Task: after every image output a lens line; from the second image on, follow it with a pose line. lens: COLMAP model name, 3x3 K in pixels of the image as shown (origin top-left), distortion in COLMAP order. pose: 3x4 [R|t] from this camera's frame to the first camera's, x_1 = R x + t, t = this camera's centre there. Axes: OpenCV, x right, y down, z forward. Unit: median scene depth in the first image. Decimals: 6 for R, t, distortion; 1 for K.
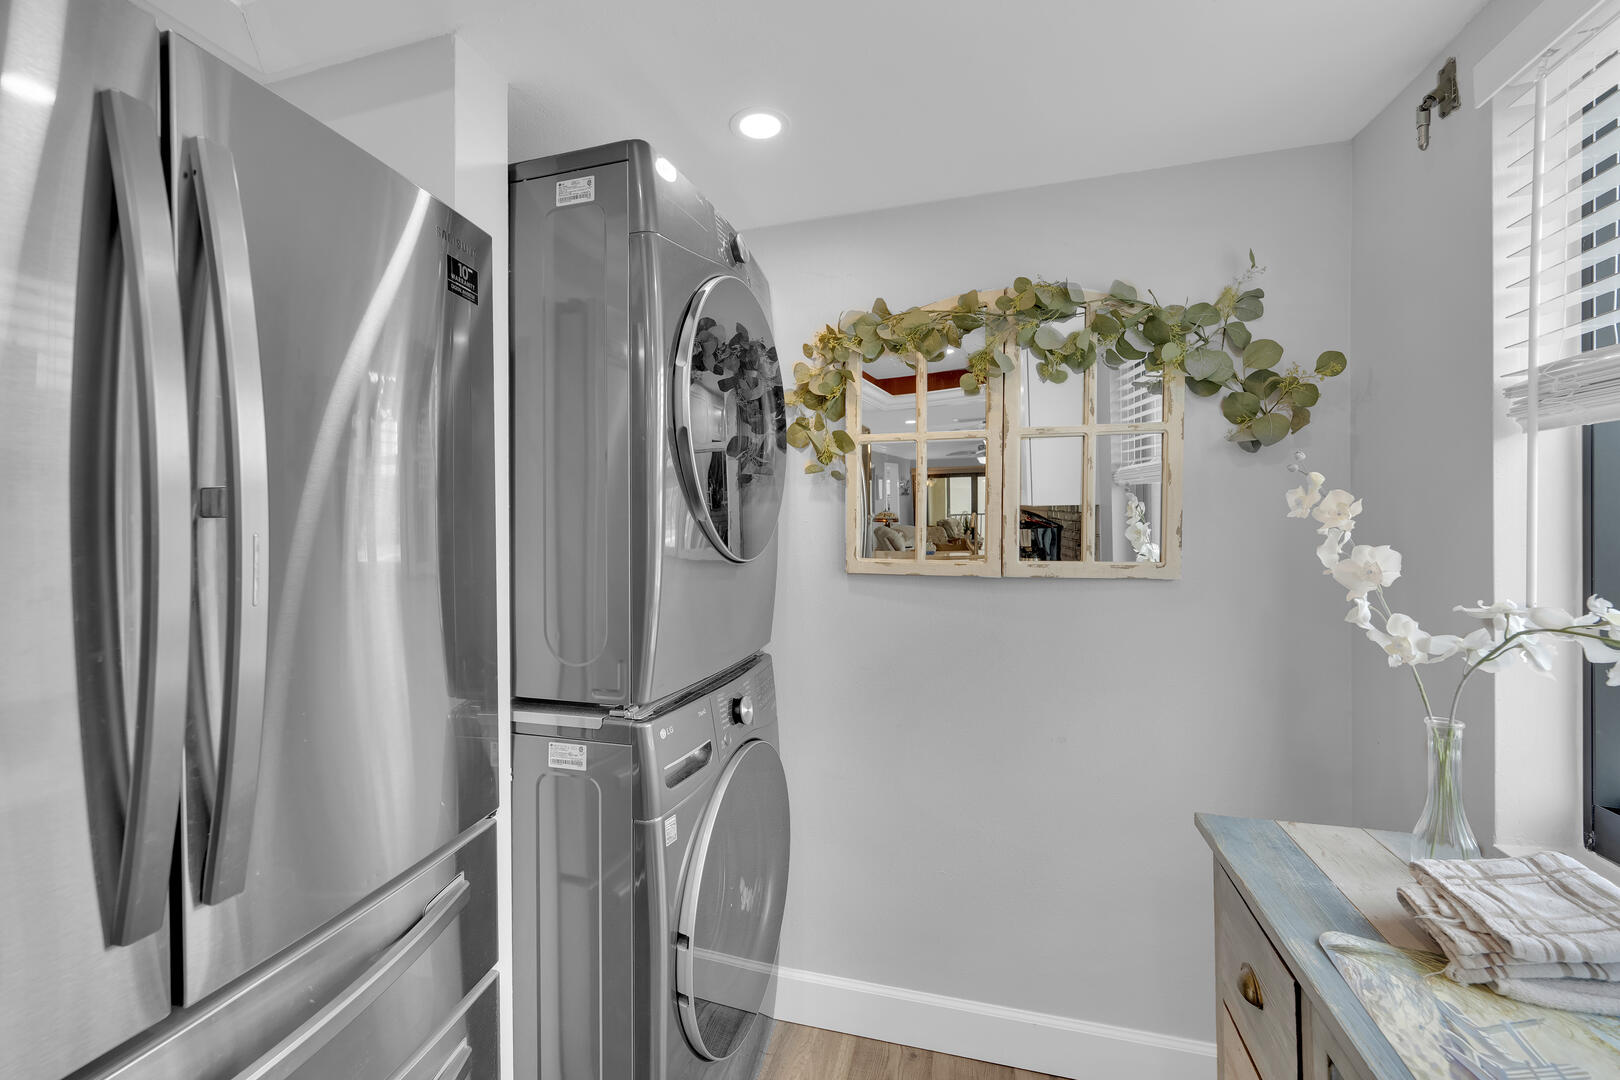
lens RADIAL K [[661.8, 0, 814.0], [0, 661.8, 538.2], [0, 0, 1]] dist [-0.001974, -0.000338]
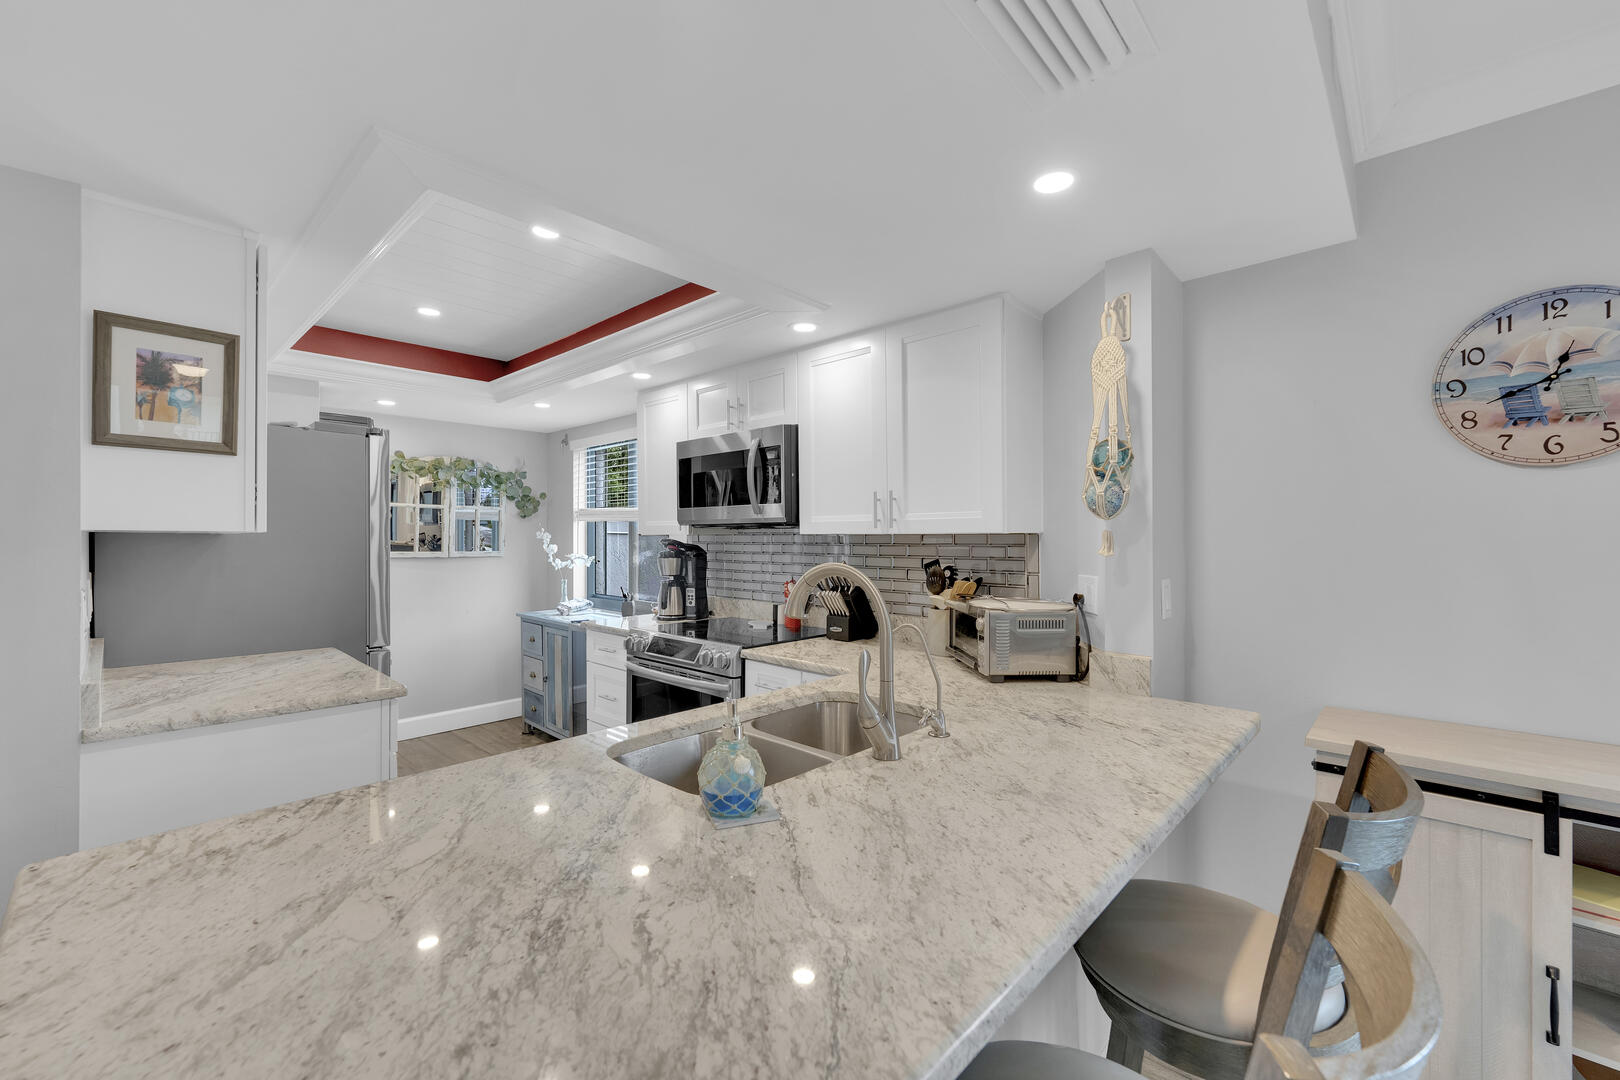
lens RADIAL K [[661.8, 0, 814.0], [0, 661.8, 538.2], [0, 0, 1]] dist [-0.001974, -0.000338]
pose [[0.457418, 0.011124, 0.889182, -1.783564], [-0.006834, 0.999936, -0.008994, -0.002664], [-0.889226, -0.001963, 0.457465, -2.009876]]
